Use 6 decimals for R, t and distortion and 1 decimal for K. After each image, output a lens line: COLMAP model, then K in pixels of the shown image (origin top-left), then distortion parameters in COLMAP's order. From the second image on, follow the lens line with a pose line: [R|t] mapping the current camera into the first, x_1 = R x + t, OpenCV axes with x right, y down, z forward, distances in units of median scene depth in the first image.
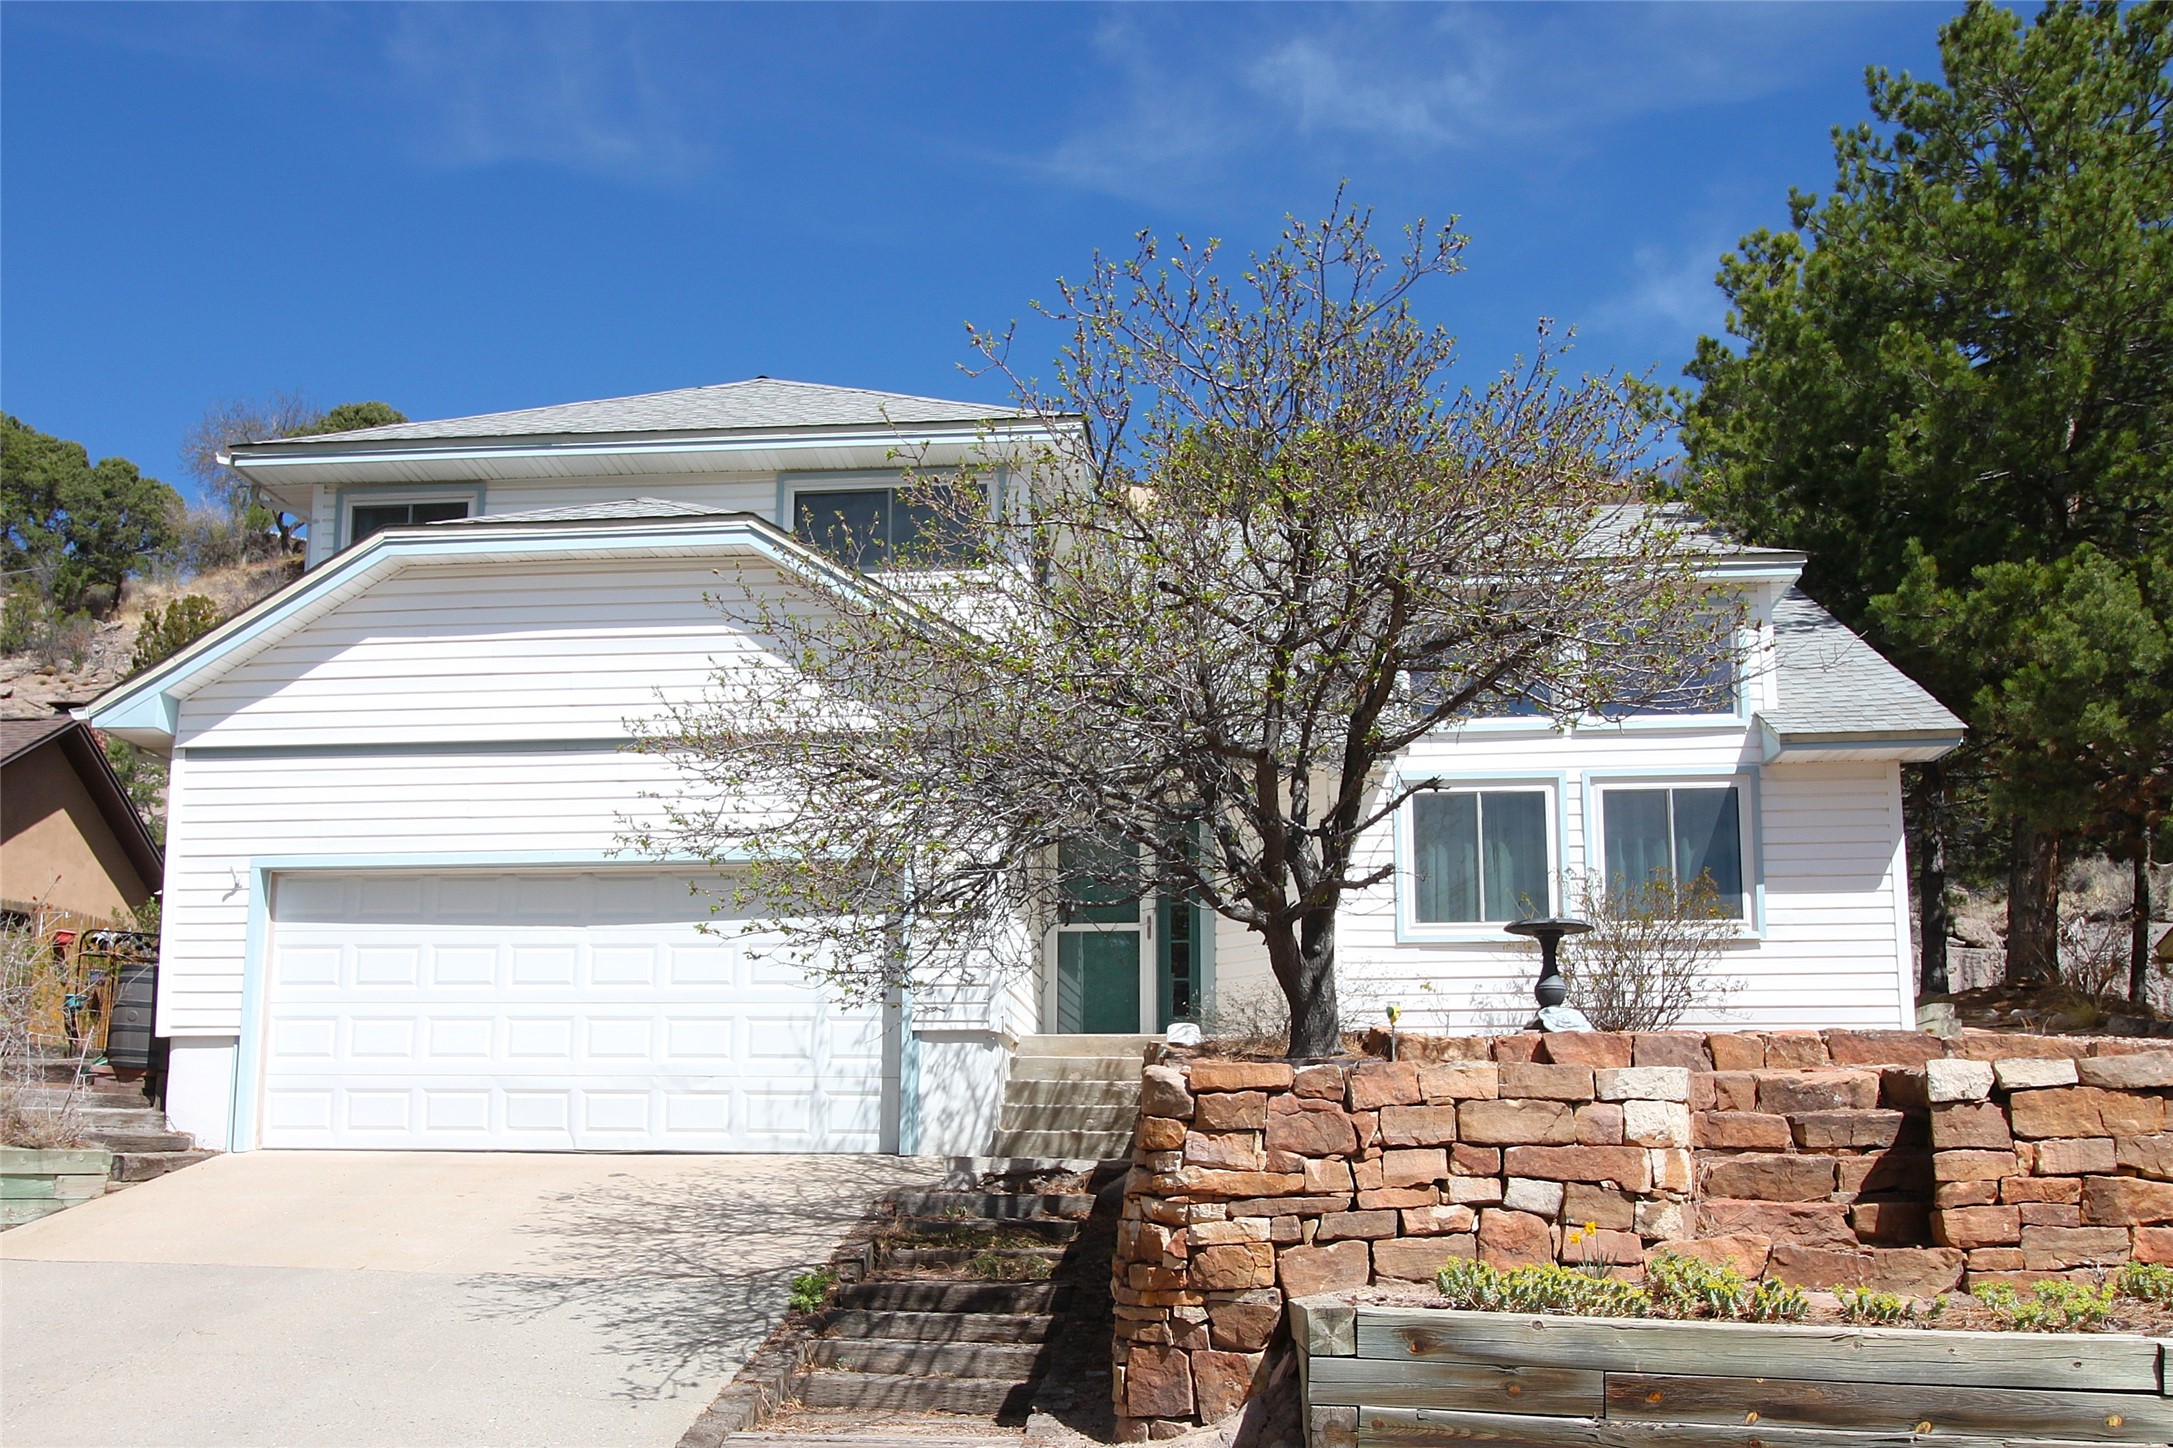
lens RADIAL K [[1929.8, 0, 1080.3], [0, 1929.8, 897.7], [0, 0, 1]] dist [0.002505, 0.004247]
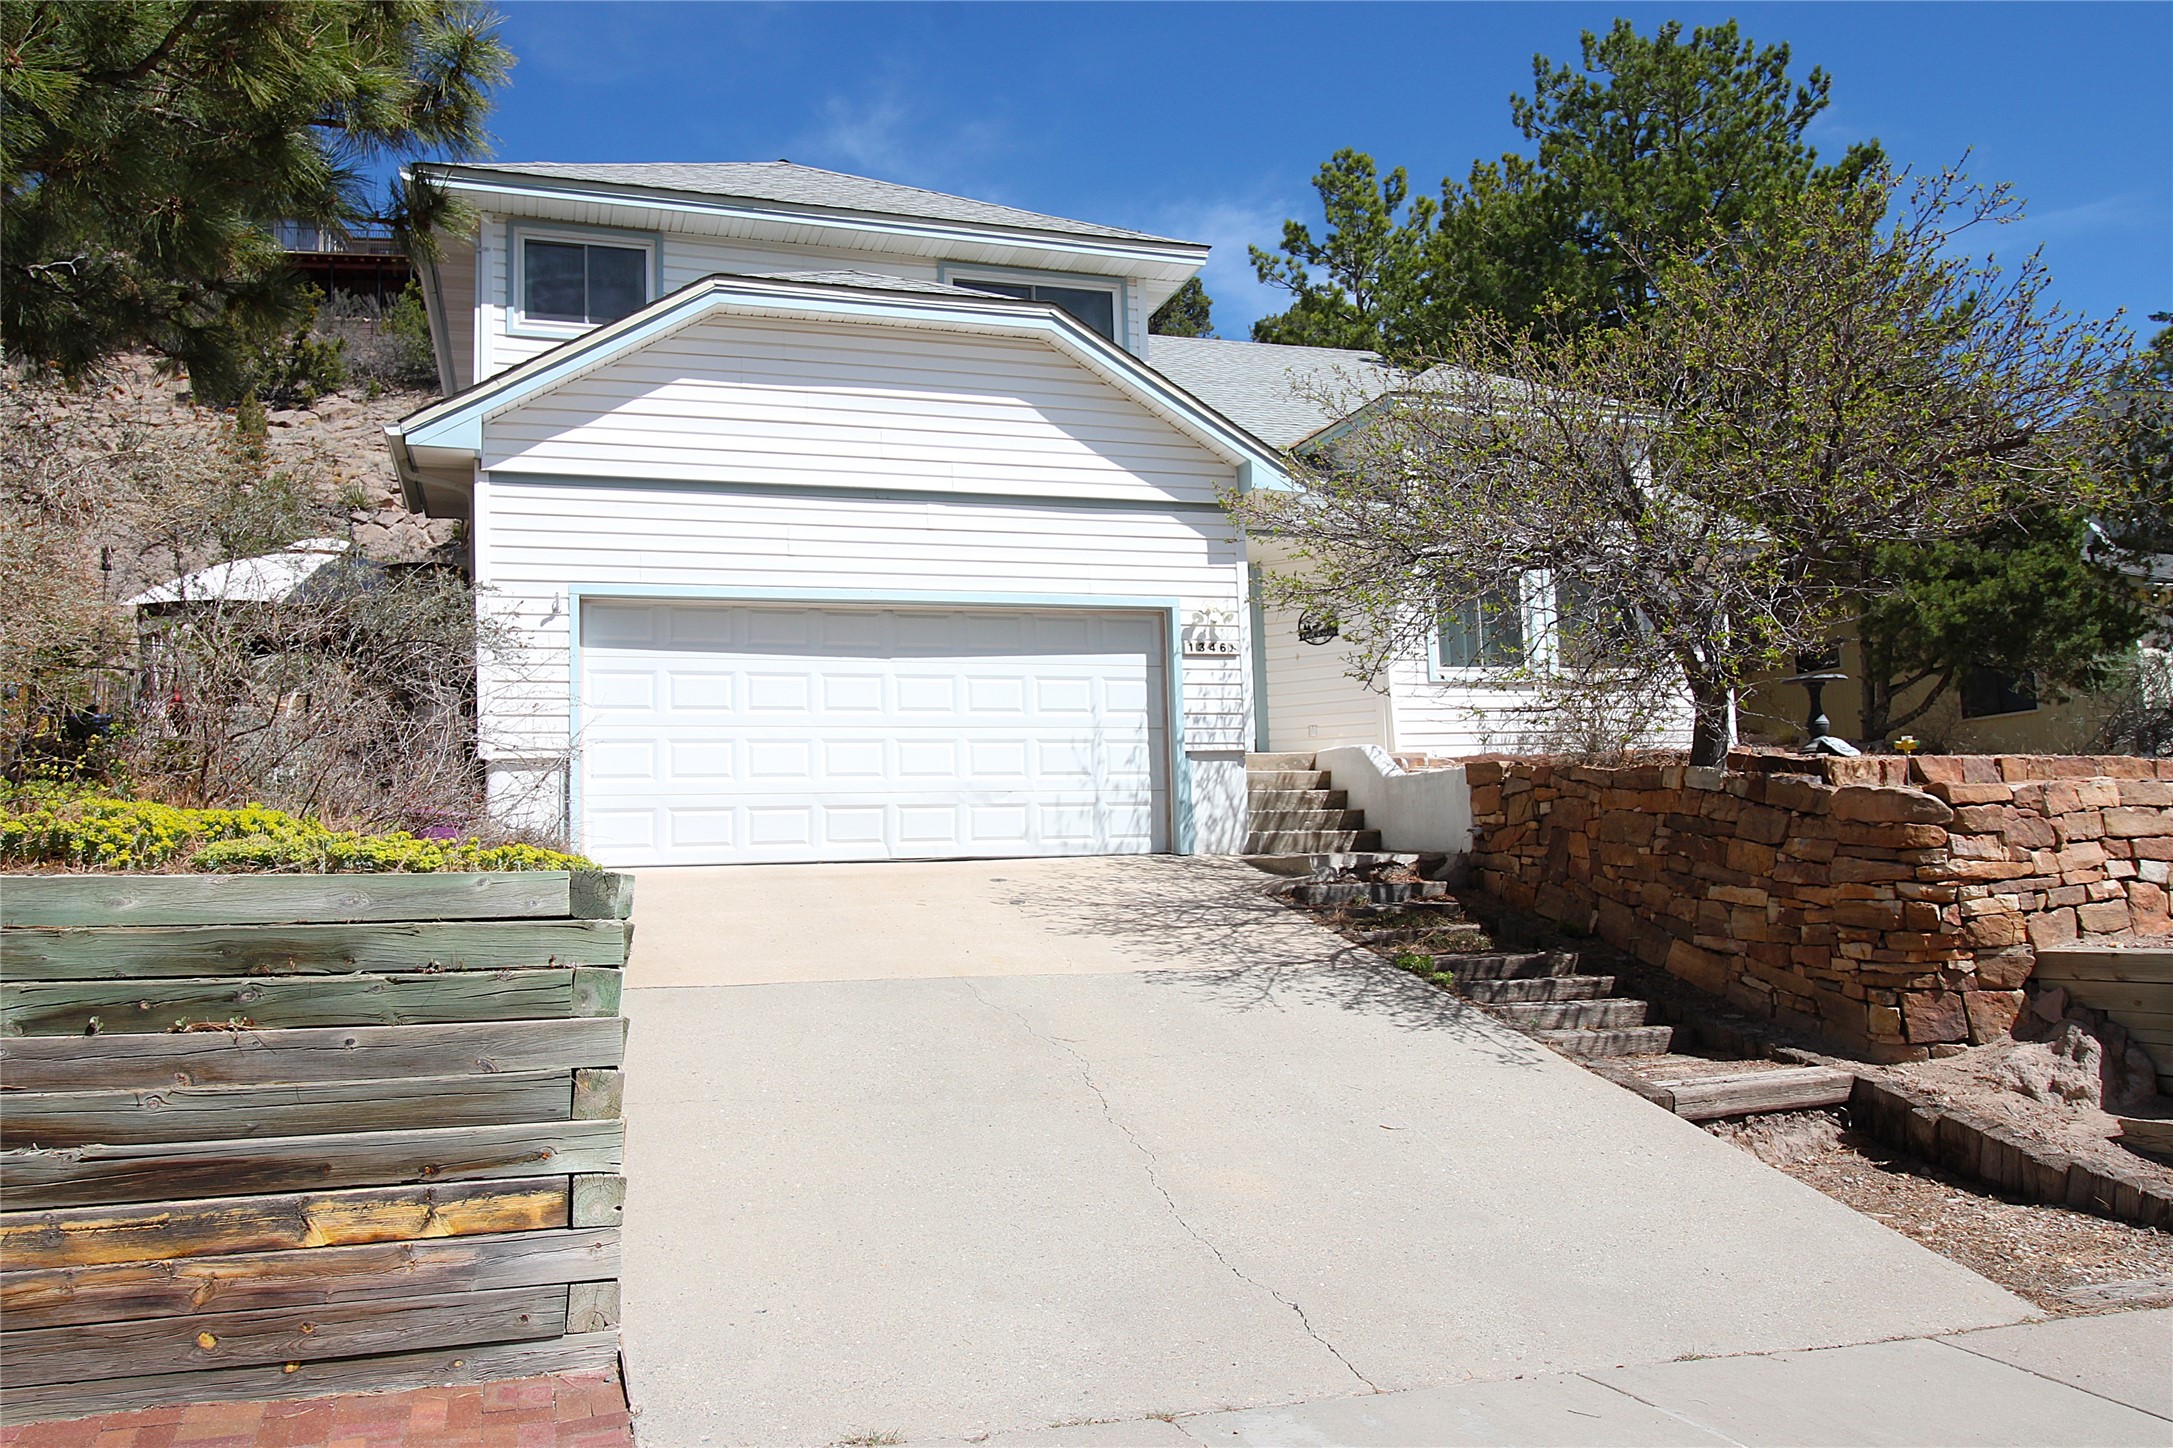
lens RADIAL K [[1563.6, 0, 1096.1], [0, 1563.6, 687.7], [0, 0, 1]] dist [-0.000421, -0.002717]
pose [[0.911087, 0.013133, 0.412005, -0.541947], [-0.028831, 0.999075, 0.031909, -0.000395], [-0.411204, -0.040950, 0.910623, 0.137371]]
